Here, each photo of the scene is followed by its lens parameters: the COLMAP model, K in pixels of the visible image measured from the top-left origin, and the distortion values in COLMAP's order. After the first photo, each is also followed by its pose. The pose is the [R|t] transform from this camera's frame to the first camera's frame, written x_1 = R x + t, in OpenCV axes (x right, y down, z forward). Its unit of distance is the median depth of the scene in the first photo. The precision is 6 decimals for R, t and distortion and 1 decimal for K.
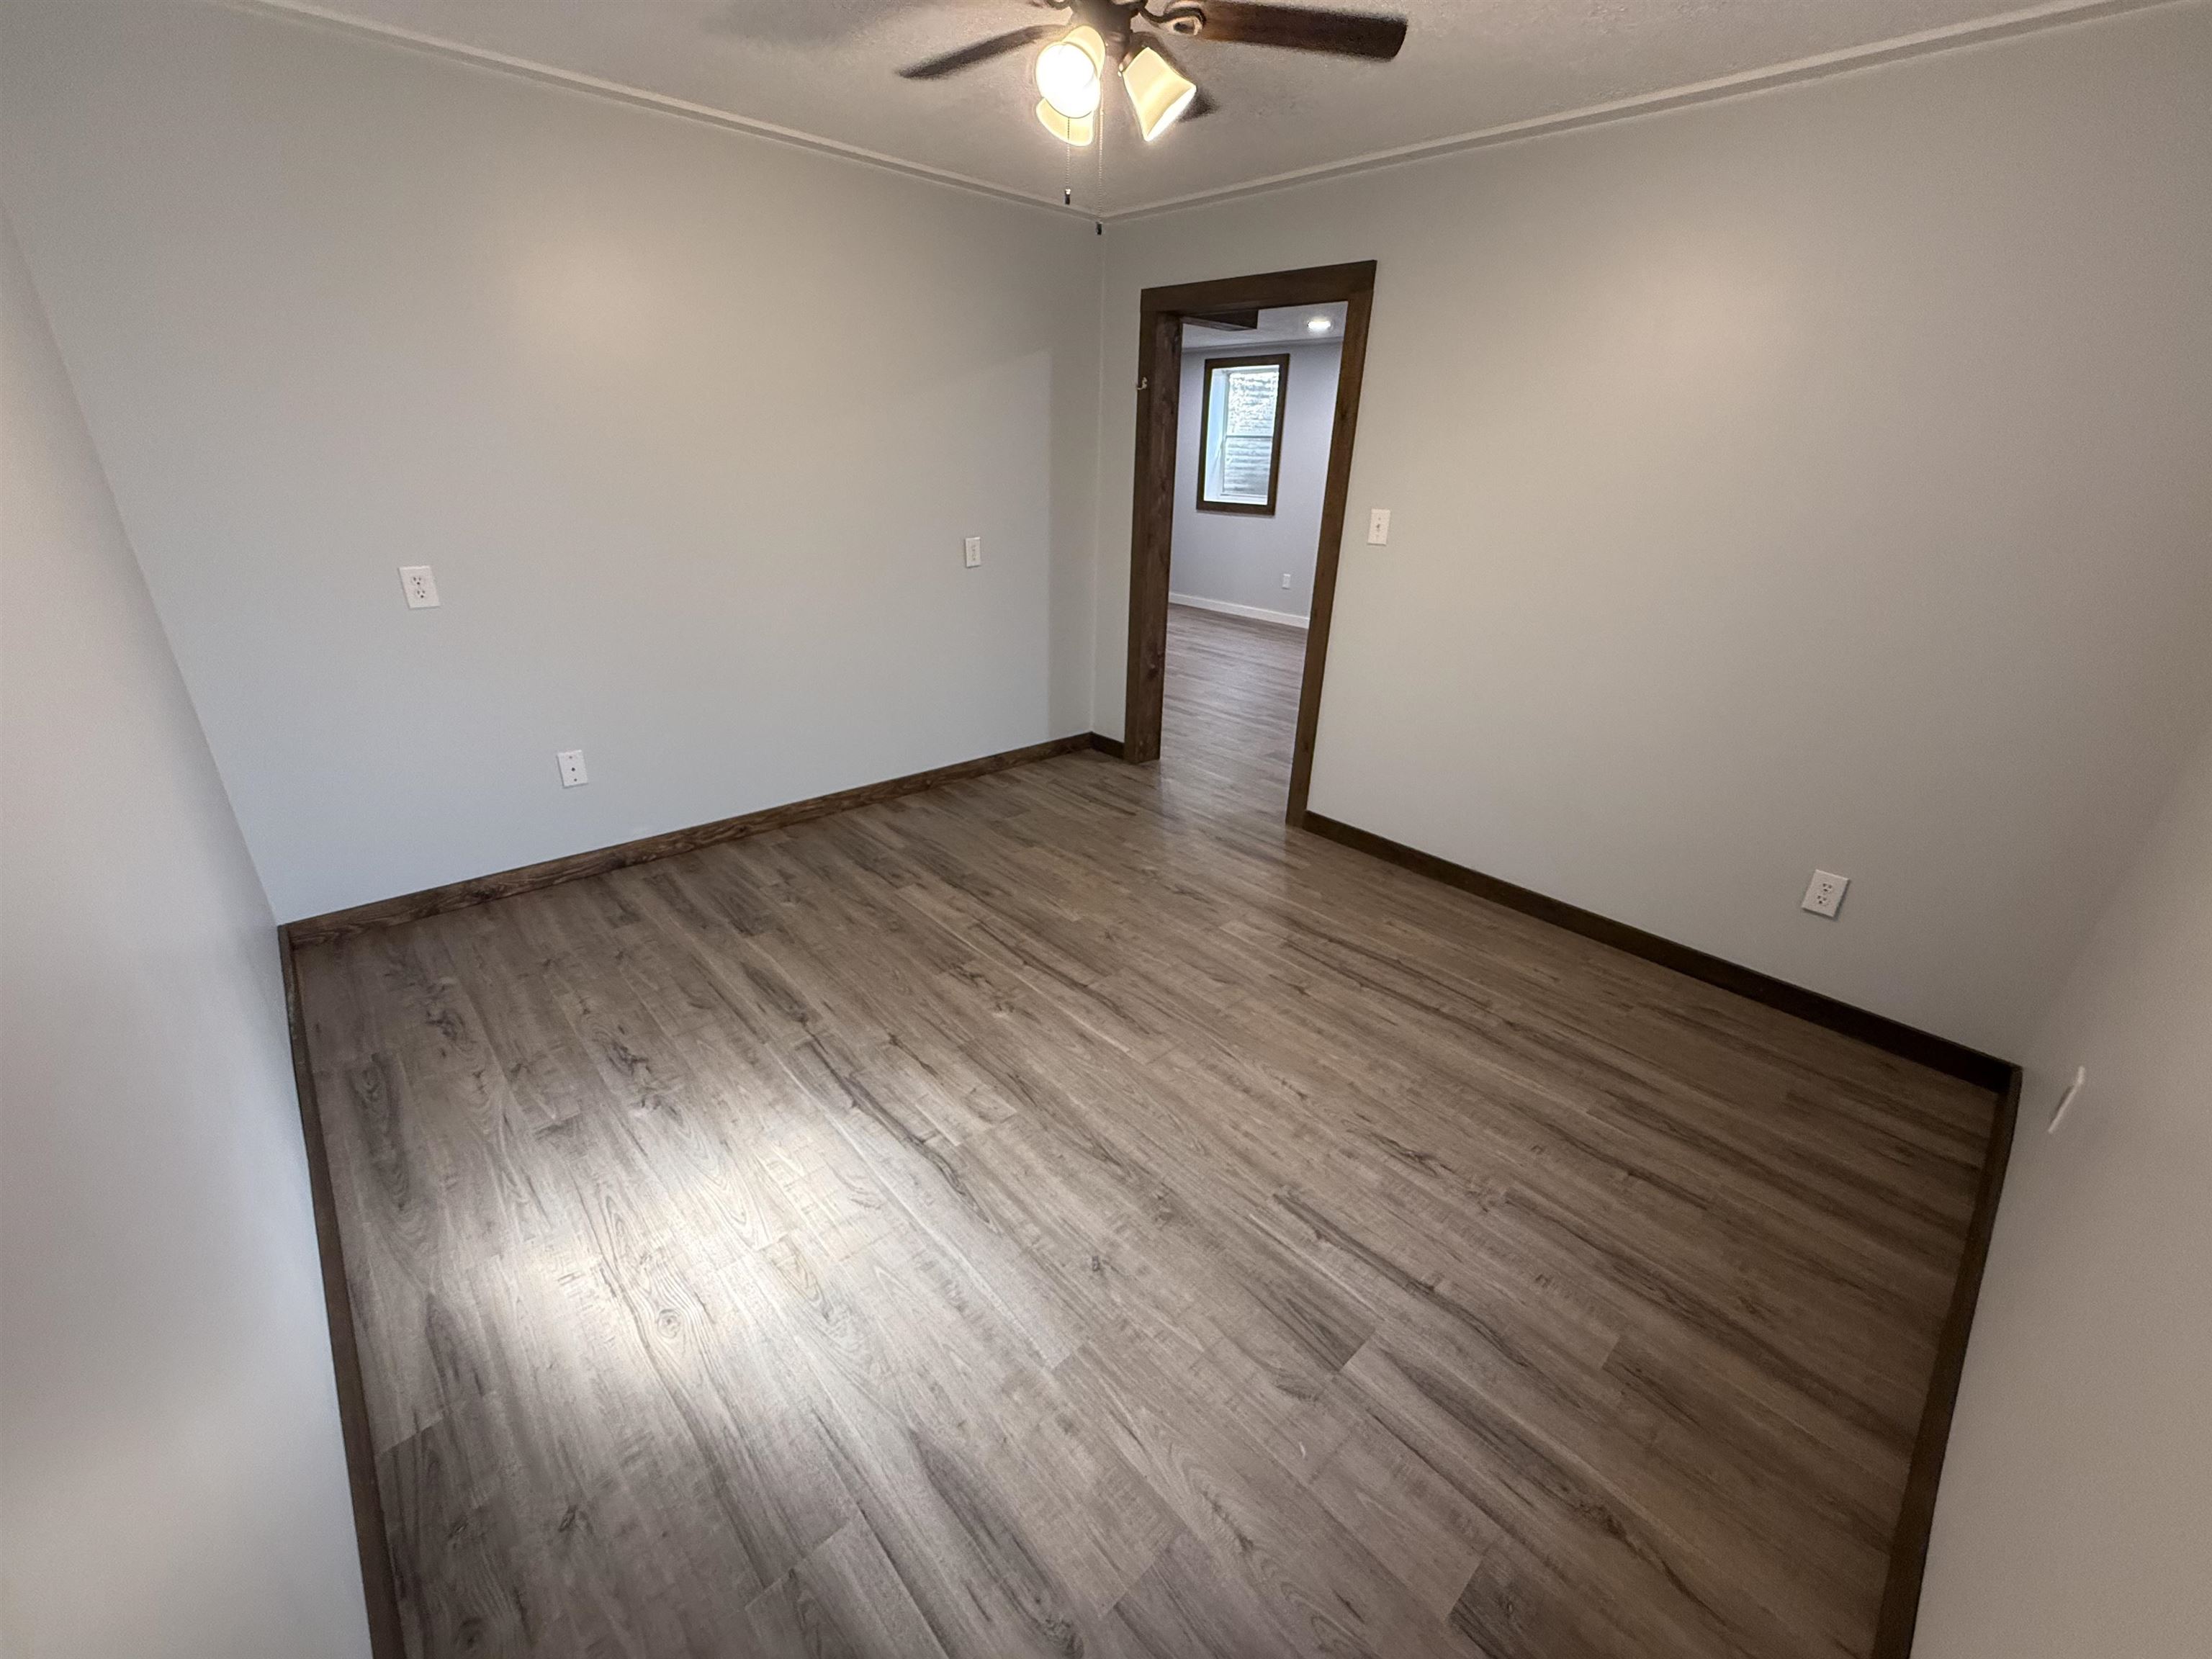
lens RADIAL K [[886.1, 0, 1102.5], [0, 886.1, 829.5], [0, 0, 1]] dist [0.000982, 0.000194]
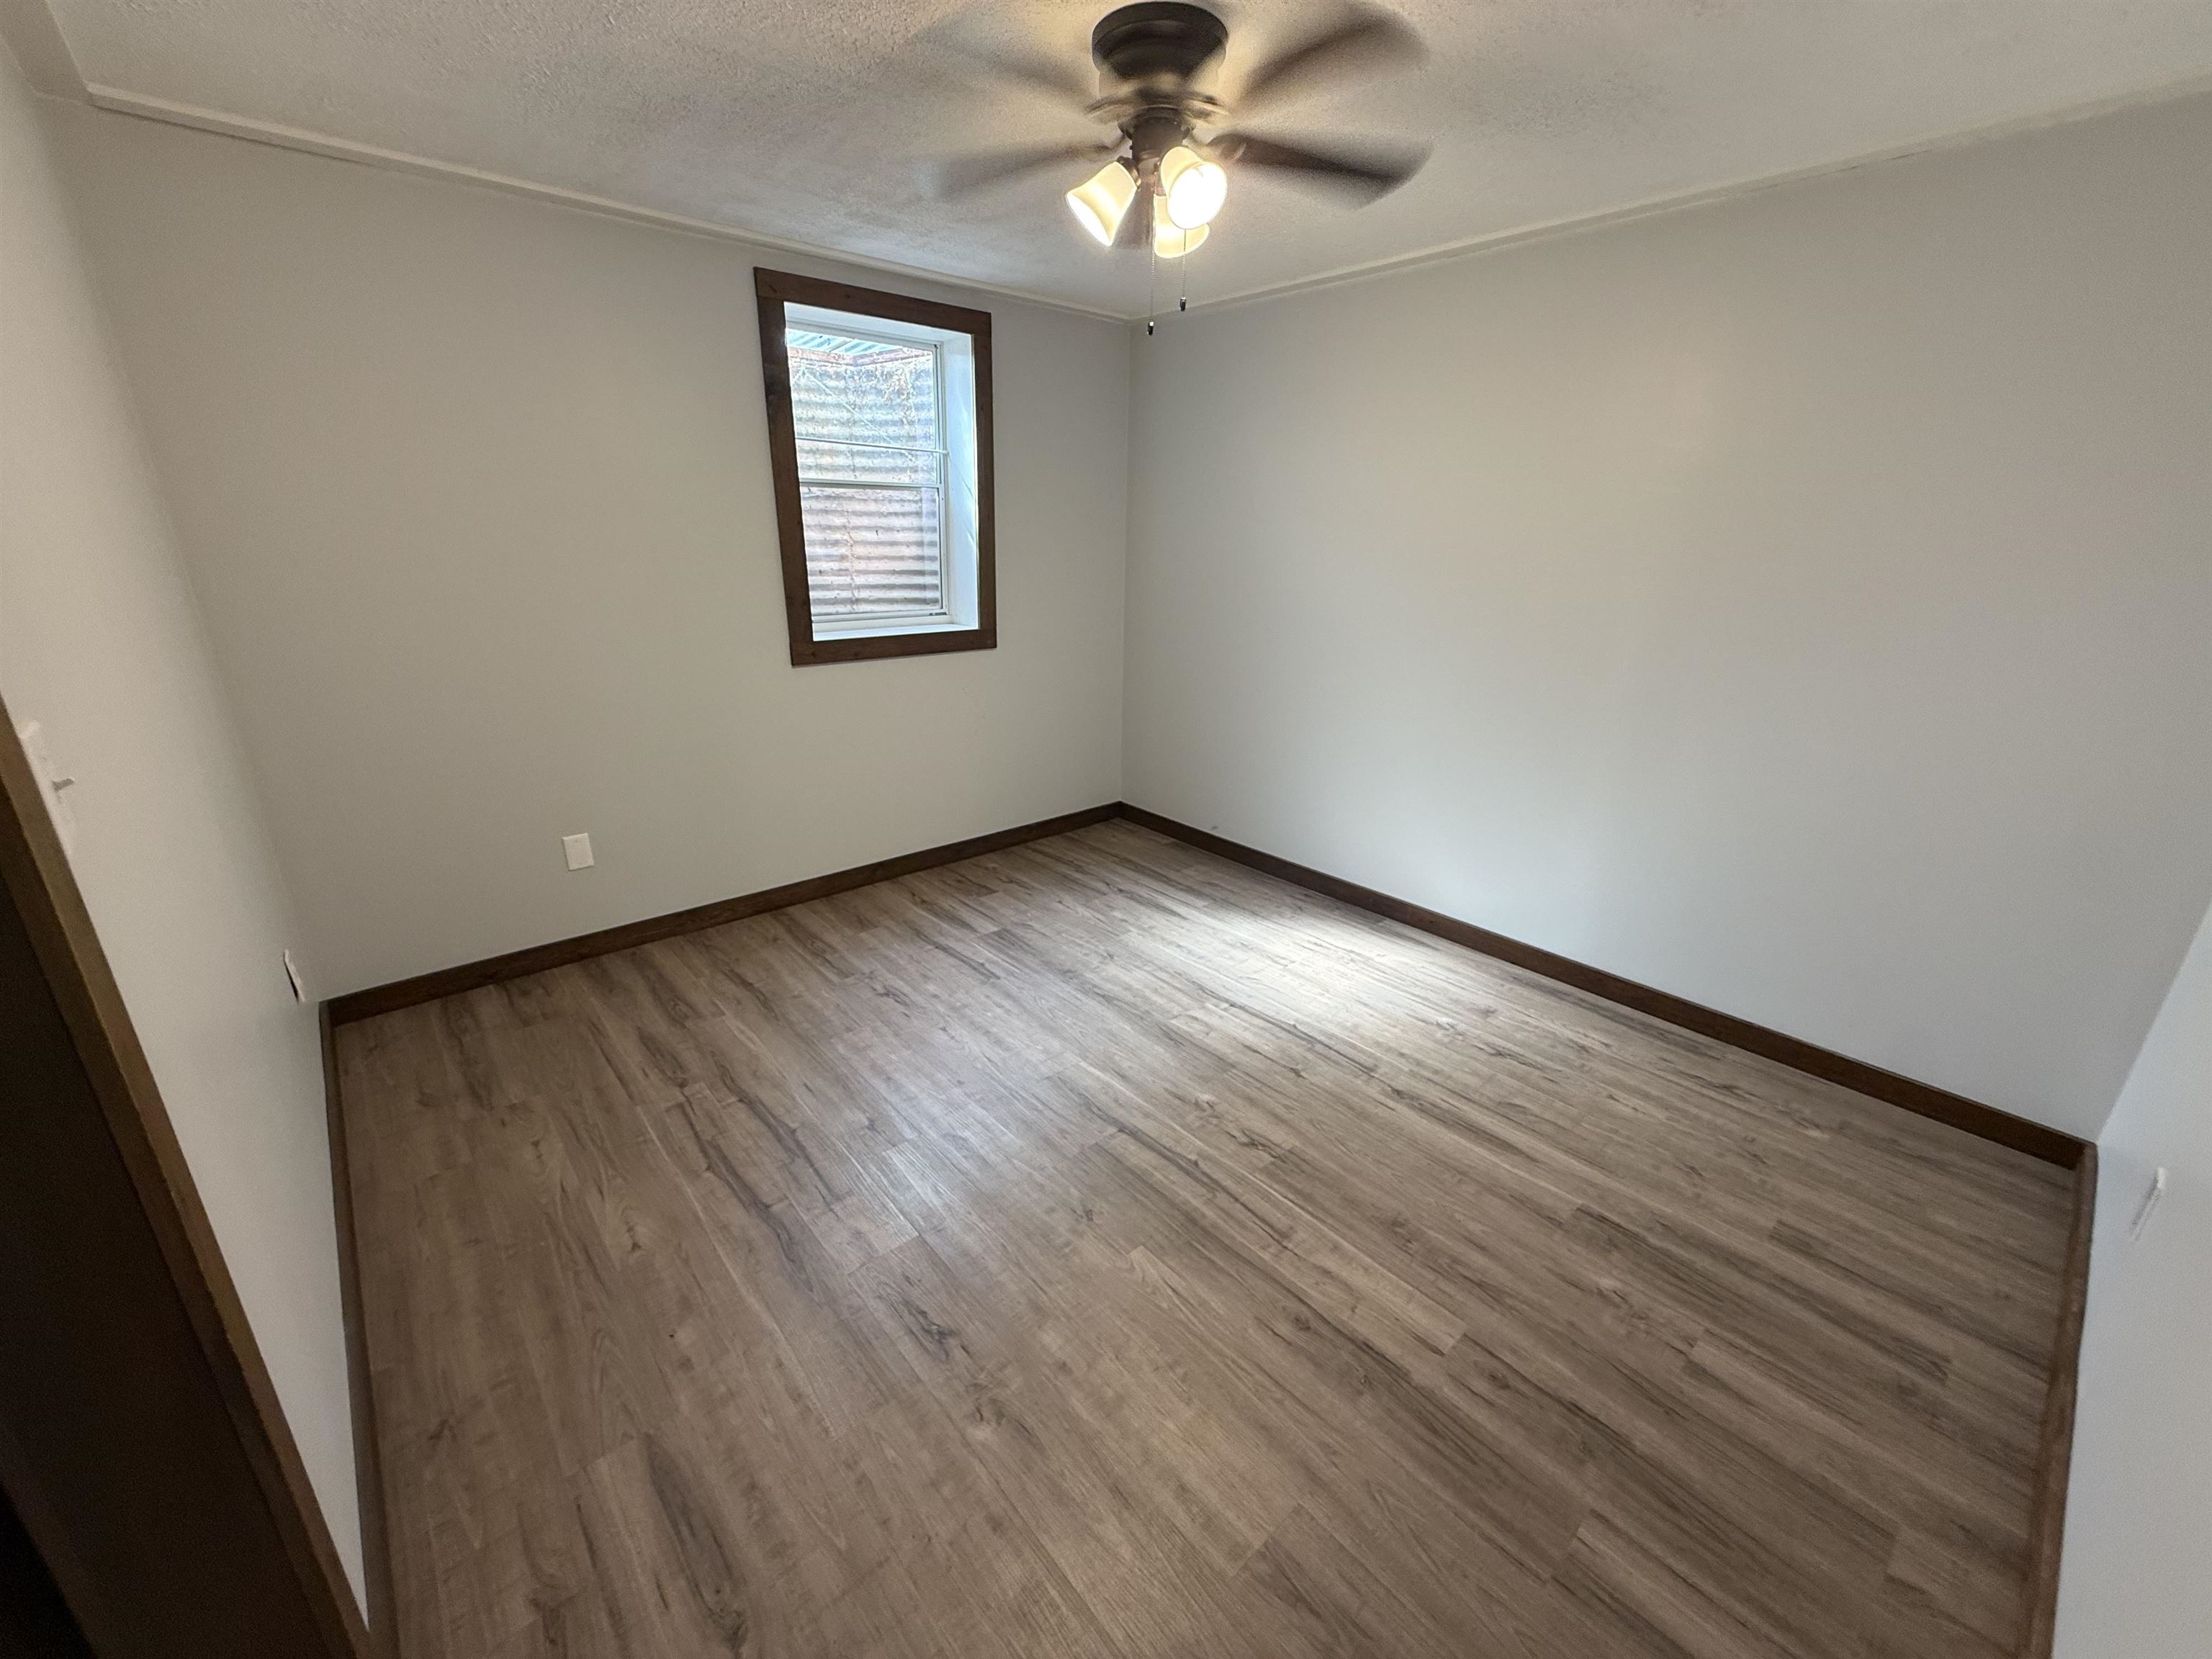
lens RADIAL K [[886.1, 0, 1102.5], [0, 886.1, 829.5], [0, 0, 1]] dist [0.000982, 0.000194]
pose [[-0.998400, -0.055967, 0.008029, 0.008779], [-0.035839, 0.736270, 0.675738, -0.695000], [-0.043731, 0.674369, -0.737098, 1.589174]]
